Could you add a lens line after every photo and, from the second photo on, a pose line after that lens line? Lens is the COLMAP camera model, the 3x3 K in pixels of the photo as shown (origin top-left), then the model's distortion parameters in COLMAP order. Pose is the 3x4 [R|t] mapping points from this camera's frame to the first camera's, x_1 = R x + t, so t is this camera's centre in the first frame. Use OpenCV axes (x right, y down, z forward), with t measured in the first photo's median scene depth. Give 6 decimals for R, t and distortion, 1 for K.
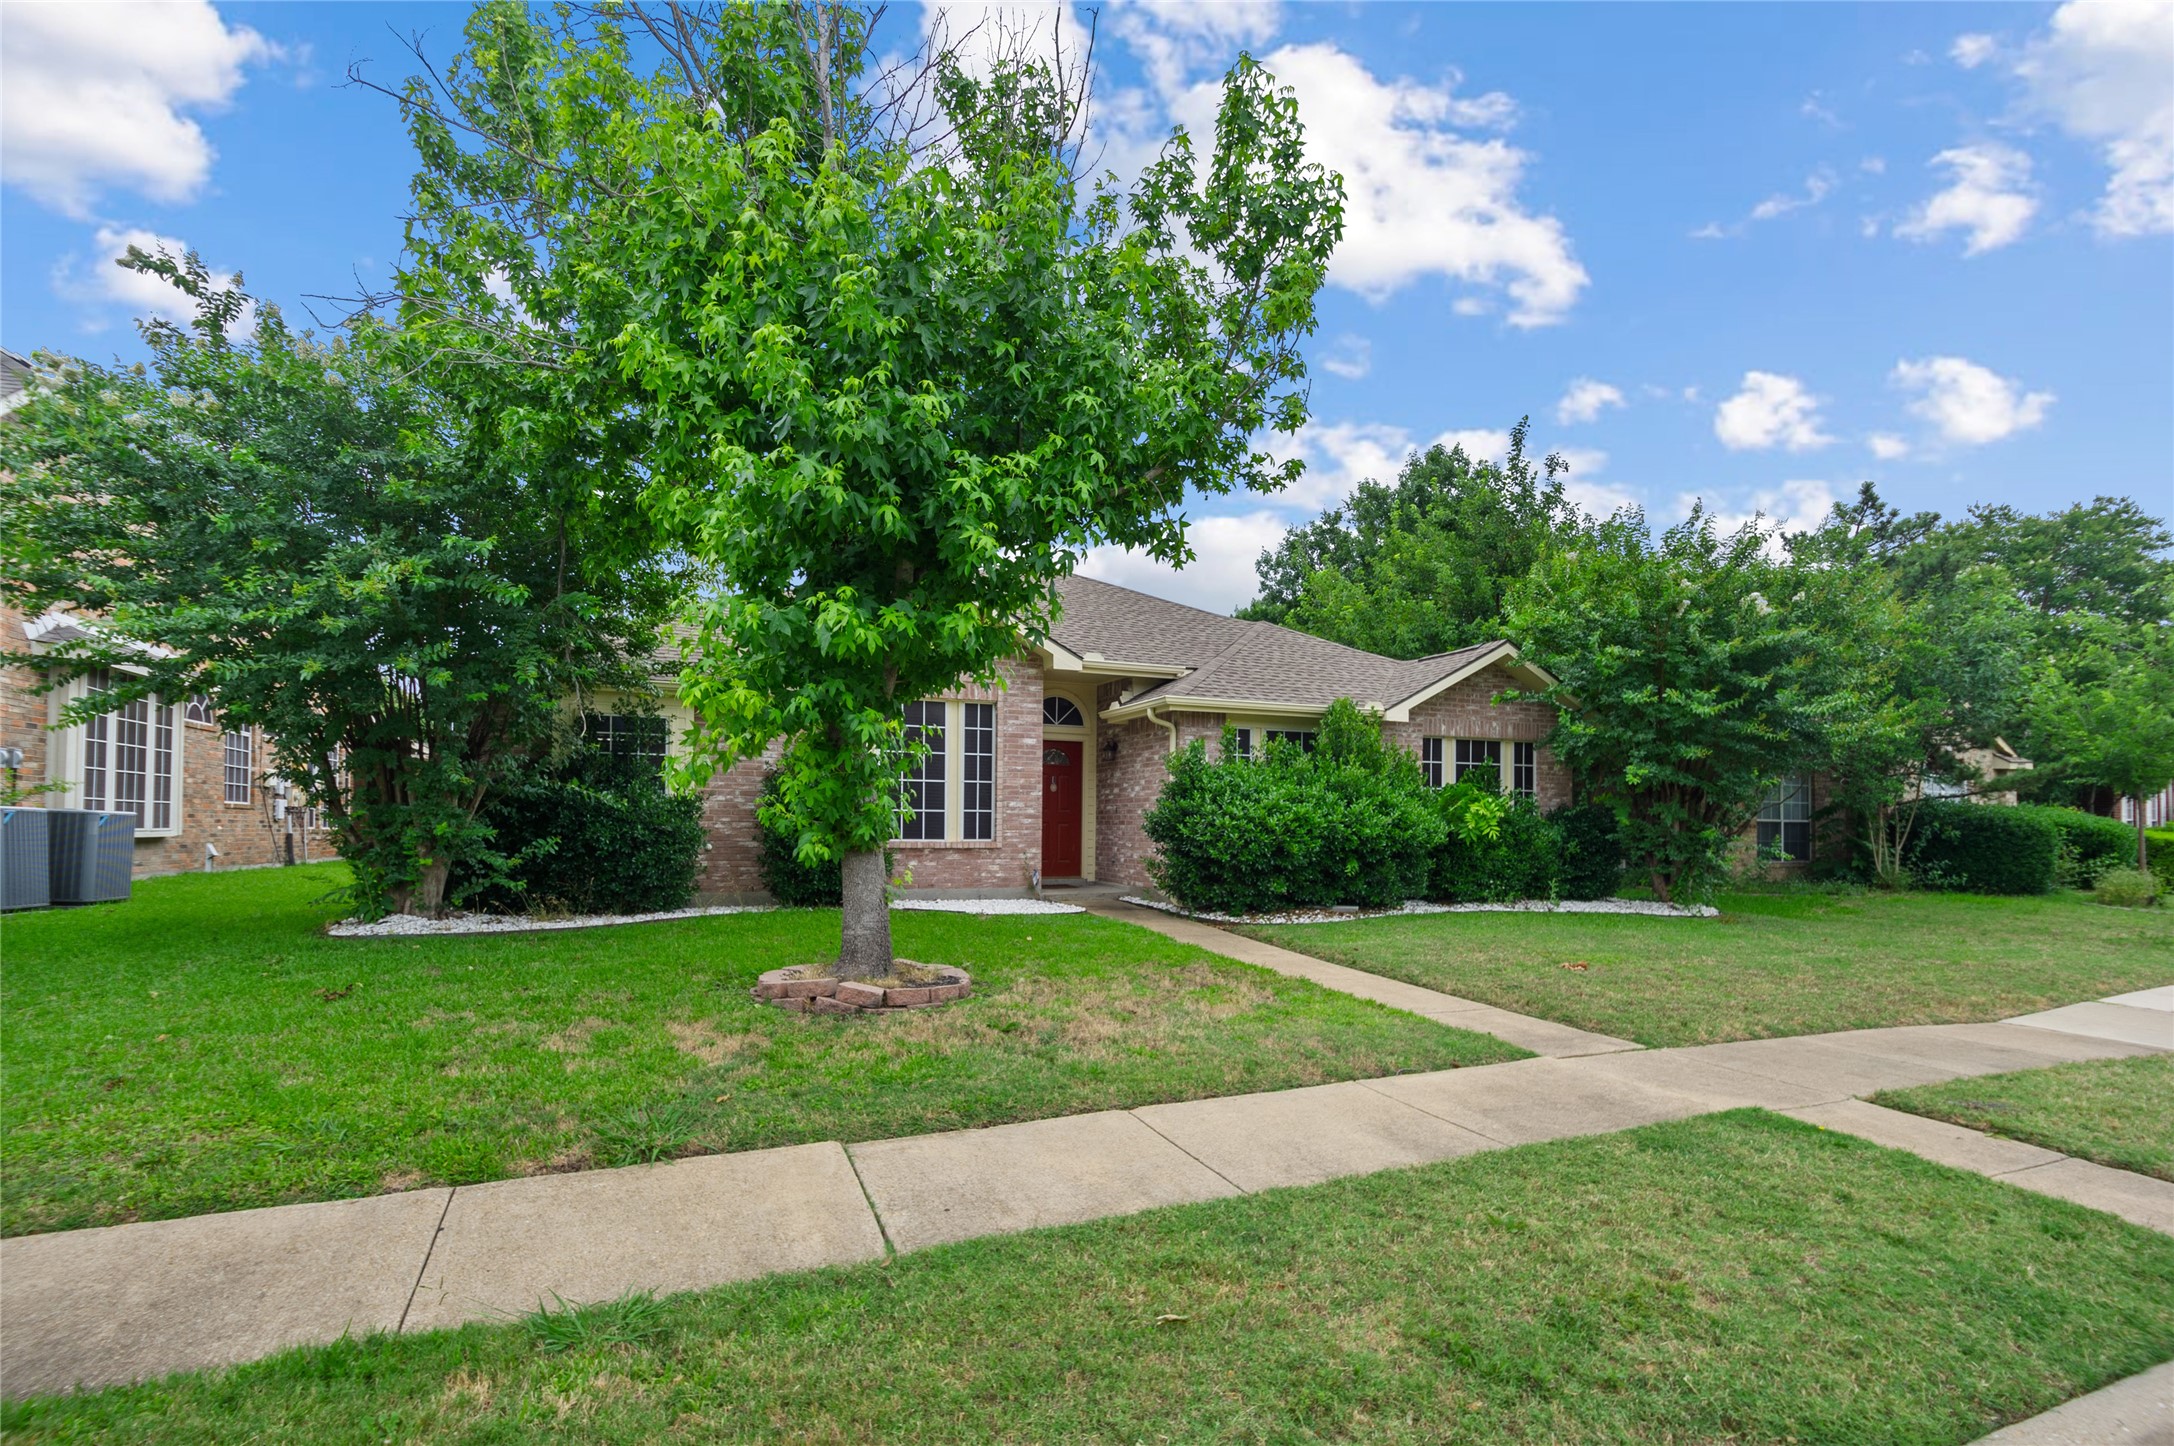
lens RADIAL K [[1039.6, 0, 1093.3], [0, 1039.6, 778.2], [0, 0, 1]] dist [0.026543, -0.009907]
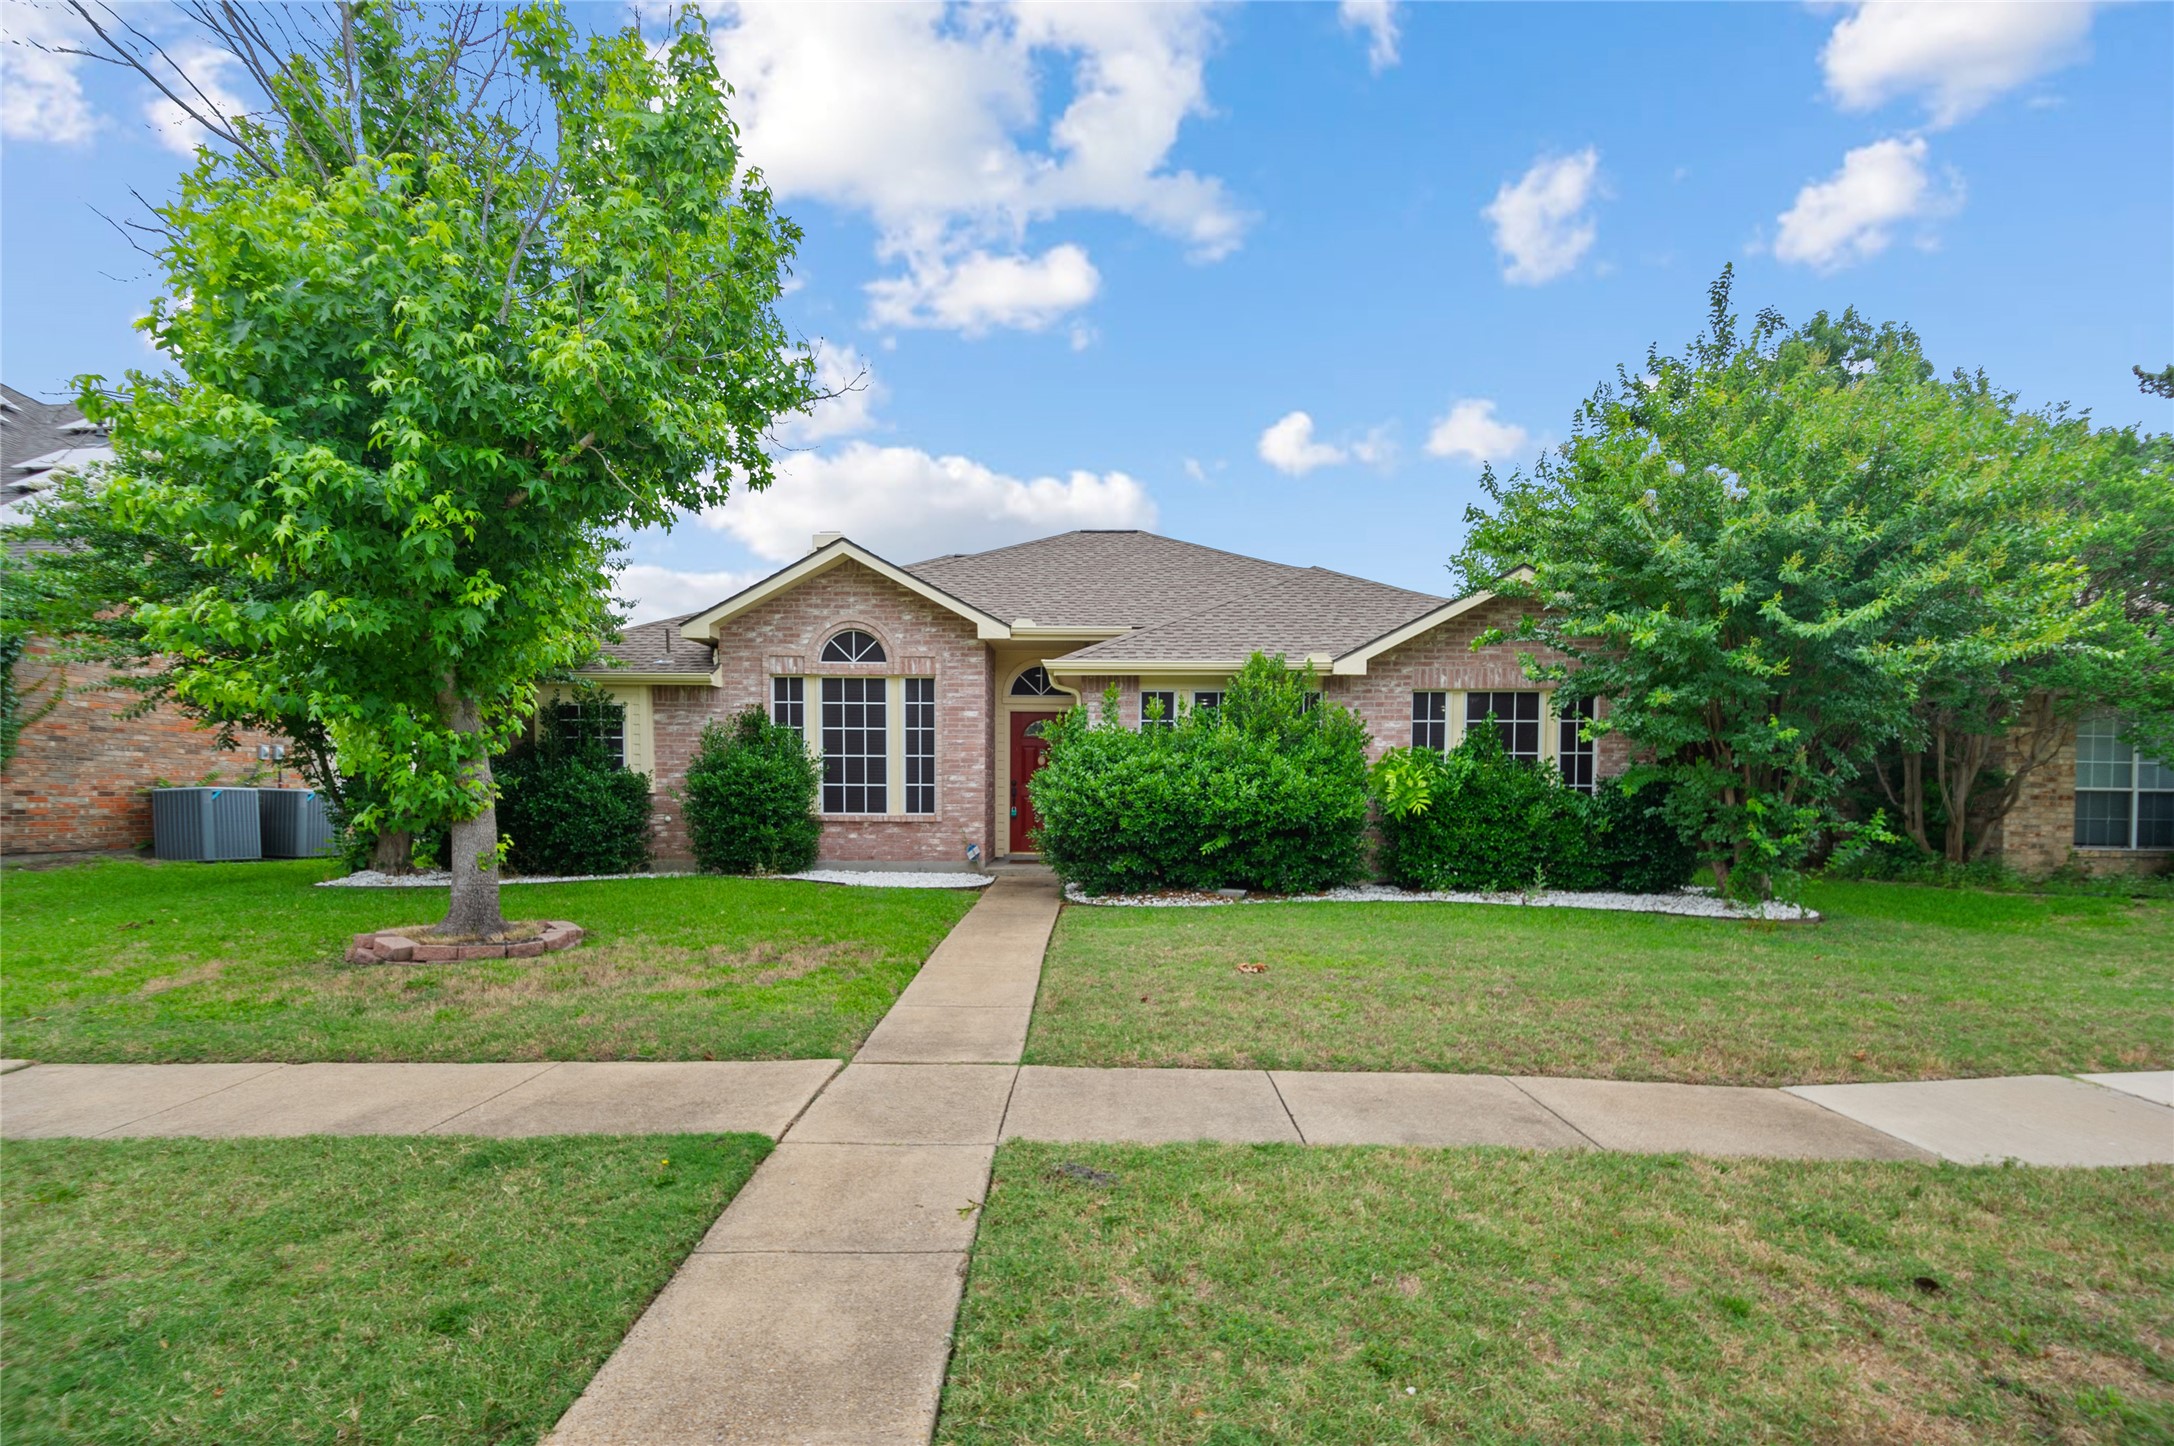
lens RADIAL K [[1057.8, 0, 1108.4], [0, 1057.8, 780.3], [0, 0, 1]] dist [0.028520, -0.023906]
pose [[0.914824, -0.010758, -0.403710, 0.469871], [0.020835, 0.999571, 0.020575, 0.009654], [0.403315, -0.027233, 0.914656, 0.135179]]
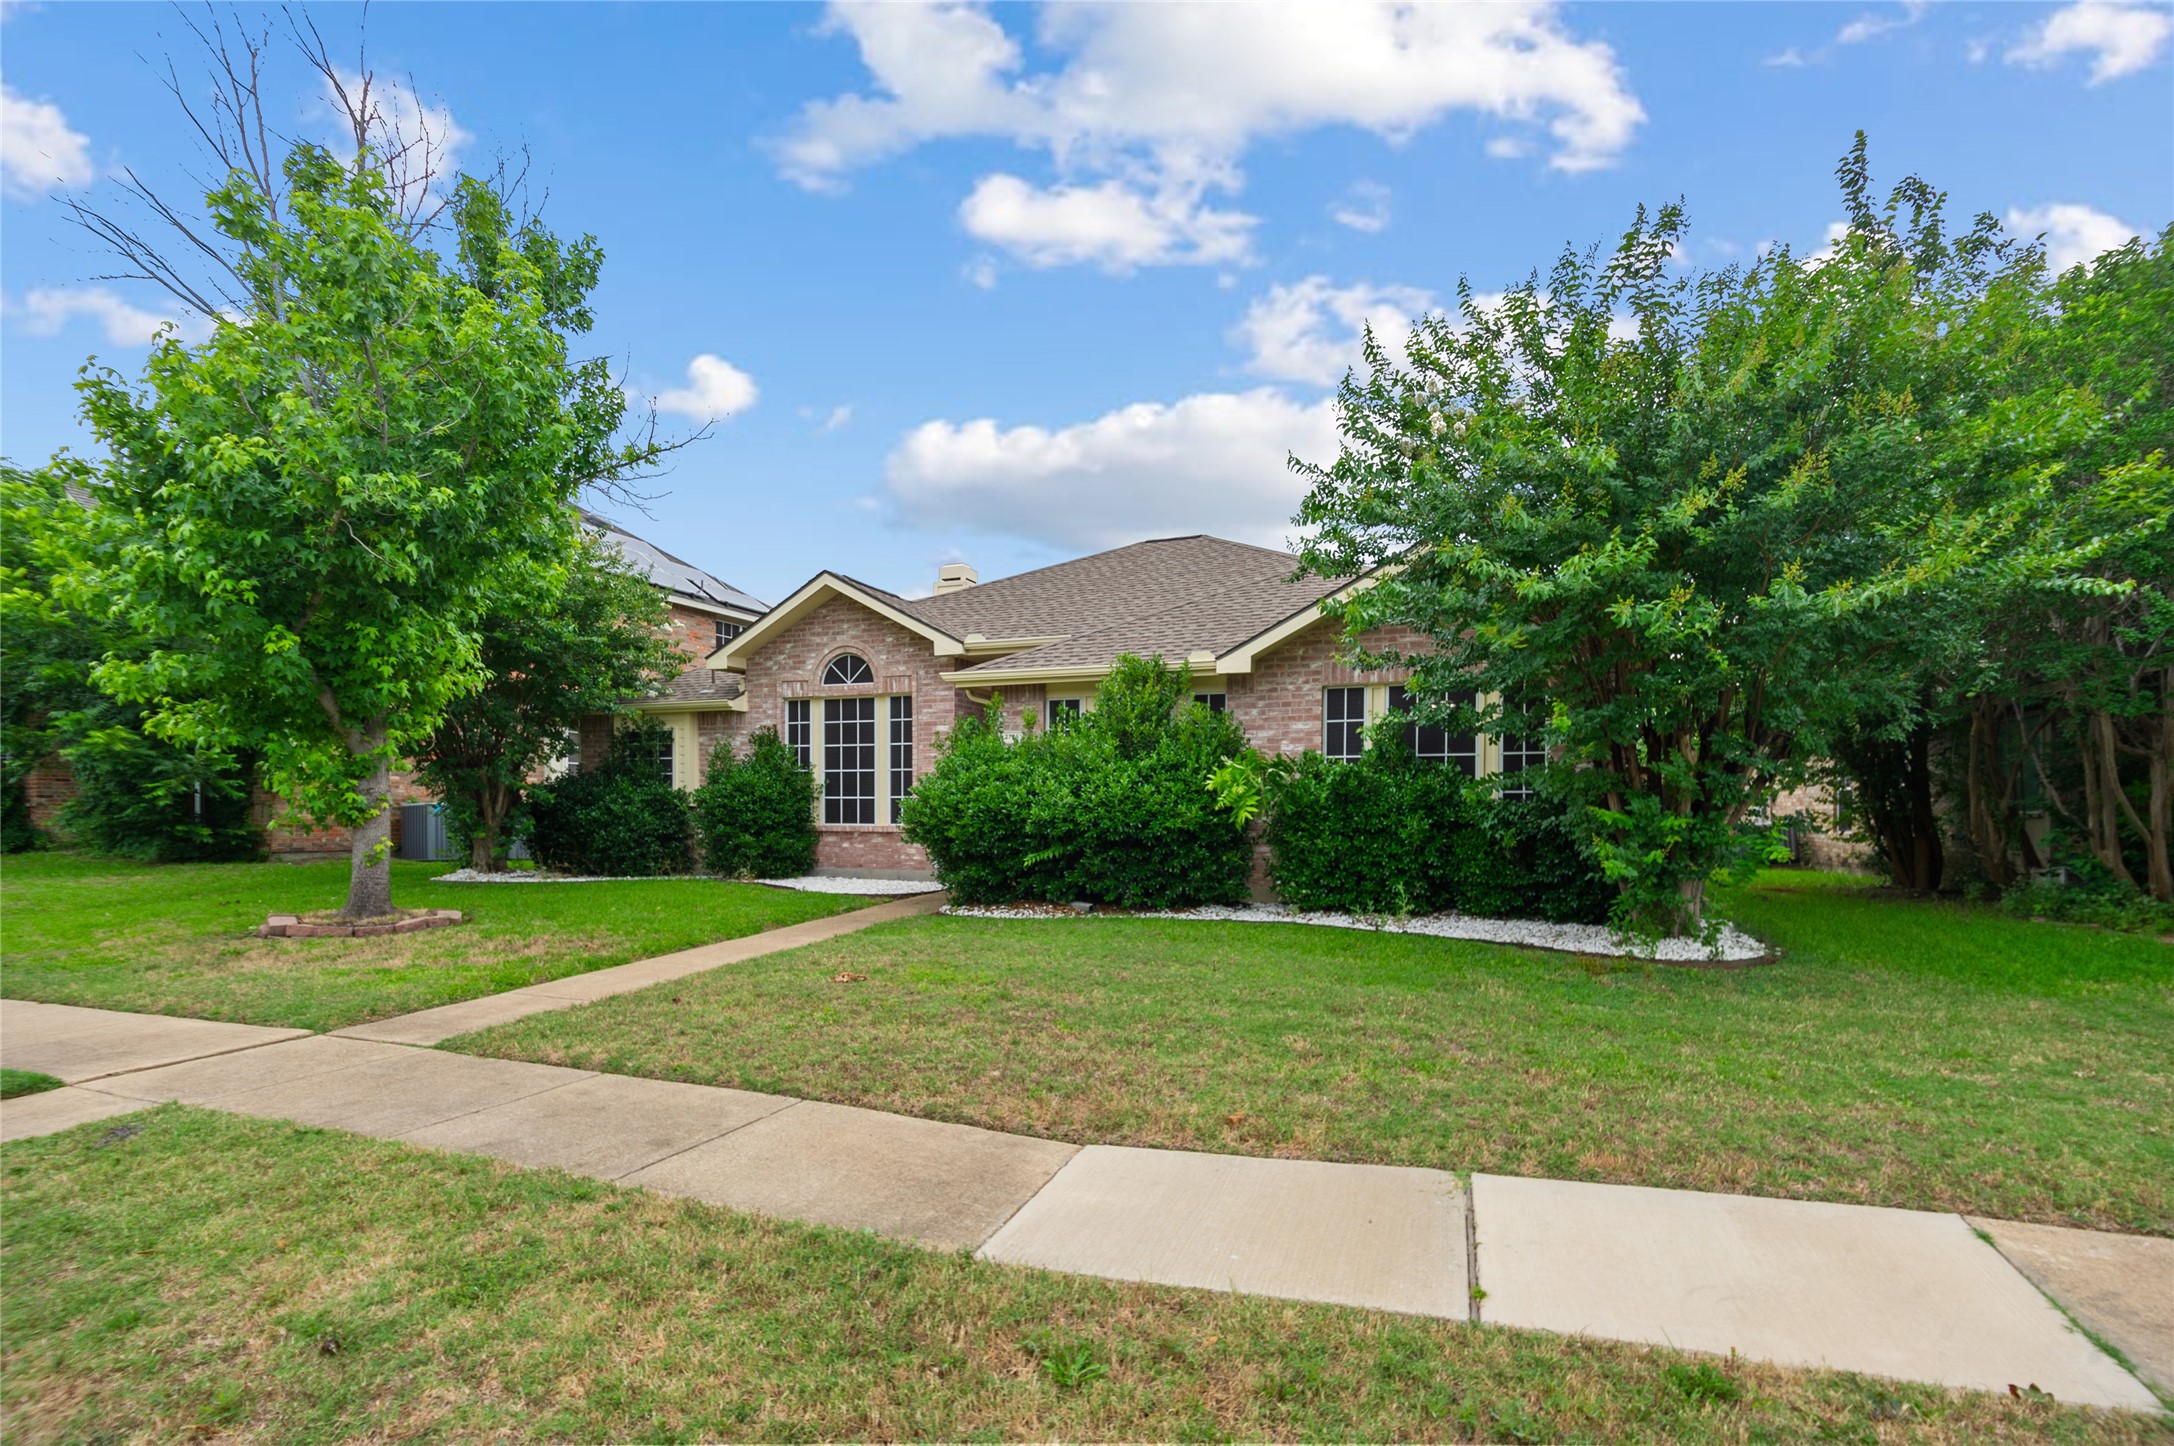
lens RADIAL K [[1055.5, 0, 1100.7], [0, 1055.5, 764.8], [0, 0, 1]] dist [0.031920, -0.034632]
pose [[0.707230, -0.038160, -0.705953, 0.794444], [0.033506, 0.999229, -0.020446, 0.027329], [0.706190, -0.009194, 0.707963, 0.380159]]
